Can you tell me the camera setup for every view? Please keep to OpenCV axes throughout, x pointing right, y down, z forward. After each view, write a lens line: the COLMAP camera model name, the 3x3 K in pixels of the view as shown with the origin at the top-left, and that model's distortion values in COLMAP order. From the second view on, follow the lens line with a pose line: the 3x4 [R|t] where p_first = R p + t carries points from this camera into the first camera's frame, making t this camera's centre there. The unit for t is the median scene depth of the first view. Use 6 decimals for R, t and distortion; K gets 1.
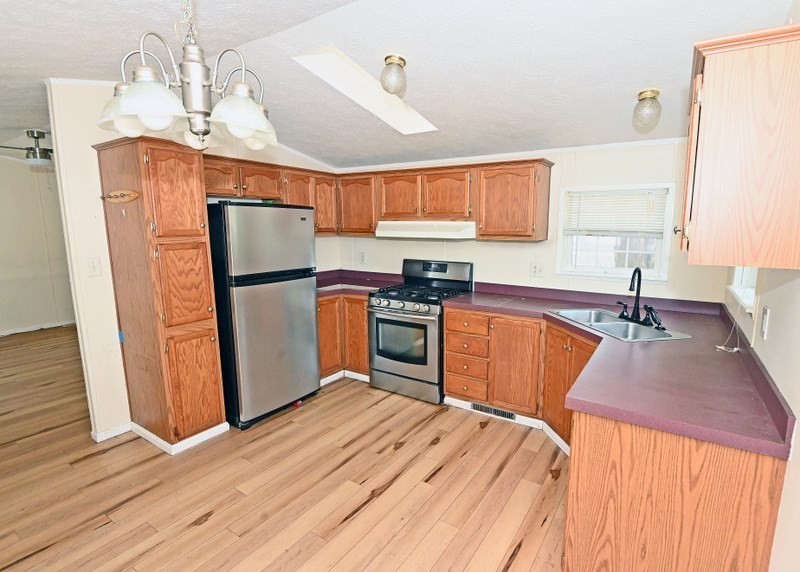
lens RADIAL K [[391.7, 0, 399.3], [0, 391.7, 284.4], [0, 0, 1]] dist [-0.004540, -0.001870]
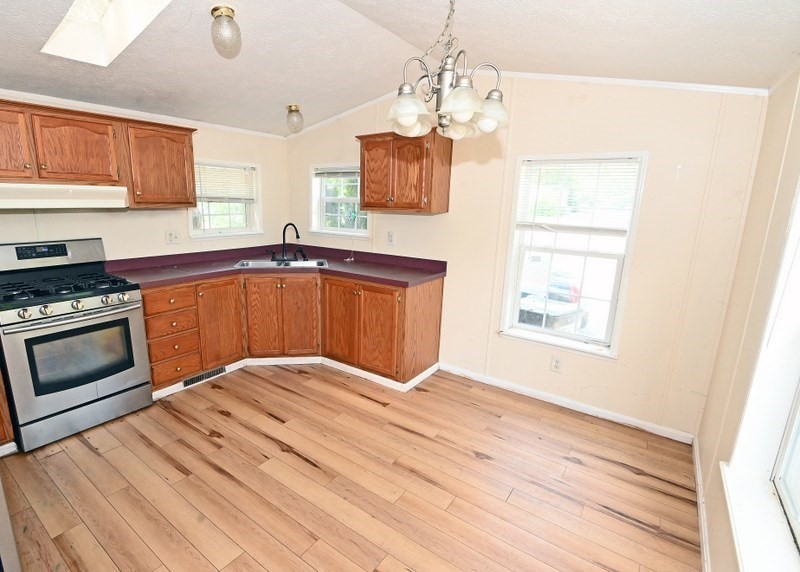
lens RADIAL K [[391.7, 0, 396.5], [0, 391.7, 283.8], [0, 0, 1]] dist [-0.004540, -0.001870]
pose [[0.047491, -0.217452, 0.974915, -0.678810], [0.131103, 0.968930, 0.209730, -0.059566], [-0.990231, 0.117854, 0.074524, 0.394723]]
